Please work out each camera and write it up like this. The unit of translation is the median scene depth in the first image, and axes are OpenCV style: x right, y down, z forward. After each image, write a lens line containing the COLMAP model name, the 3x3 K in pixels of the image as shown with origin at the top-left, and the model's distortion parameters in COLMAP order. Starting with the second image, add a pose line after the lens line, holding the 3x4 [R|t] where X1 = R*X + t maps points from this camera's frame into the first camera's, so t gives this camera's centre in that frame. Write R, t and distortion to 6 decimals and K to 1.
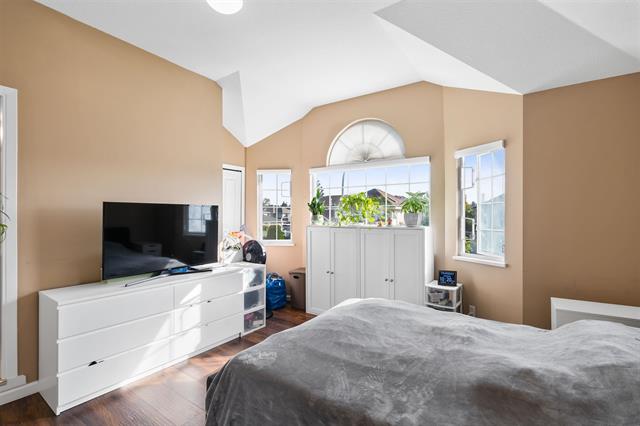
lens RADIAL K [[293.4, 0, 318.8], [0, 293.4, 216.0], [0, 0, 1]] dist [-0.006236, -0.000103]
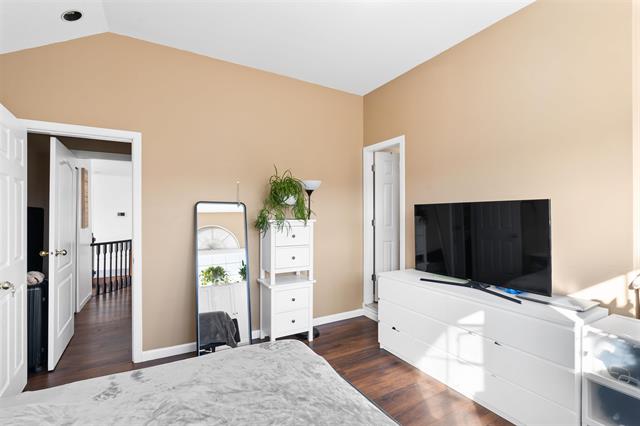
lens RADIAL K [[293.4, 0, 319.4], [0, 293.4, 213.3], [0, 0, 1]] dist [-0.006236, -0.000103]
pose [[-0.436108, 0.000986, -0.899894, 0.256821], [0.008494, 0.999959, -0.003021, -0.007032], [0.899854, -0.008961, -0.436098, 0.576727]]
